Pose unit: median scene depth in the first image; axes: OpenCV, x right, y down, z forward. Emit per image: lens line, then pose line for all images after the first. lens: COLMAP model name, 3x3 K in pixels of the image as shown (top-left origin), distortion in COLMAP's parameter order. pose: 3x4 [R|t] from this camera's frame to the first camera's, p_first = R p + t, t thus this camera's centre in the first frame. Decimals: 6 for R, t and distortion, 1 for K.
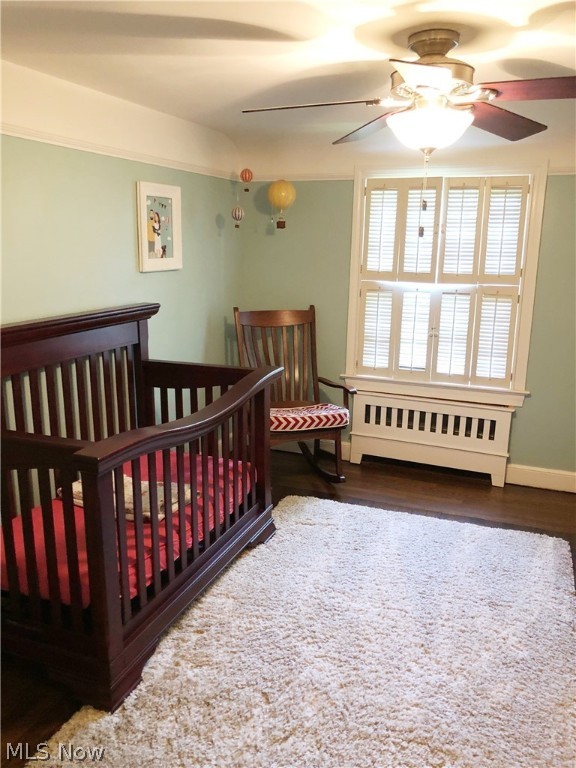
lens RADIAL K [[627.0, 0, 288.3], [0, 627.0, 386.3], [0, 0, 1]] dist [0.040649, -0.024869]
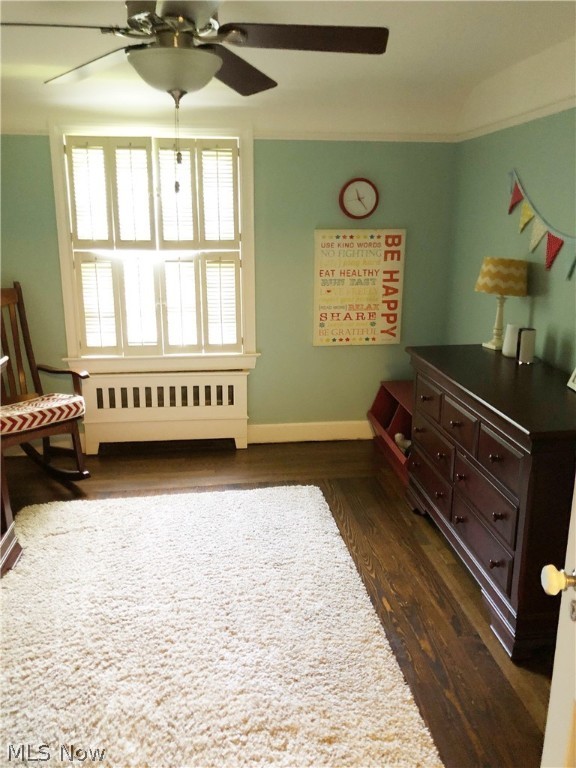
lens RADIAL K [[627.0, 0, 289.7], [0, 627.0, 384.5], [0, 0, 1]] dist [0.040649, -0.024869]
pose [[0.876099, -0.141423, 0.460923, -0.067006], [0.123503, 0.989943, 0.068993, -0.006495], [-0.466045, -0.003519, 0.884754, 0.080836]]
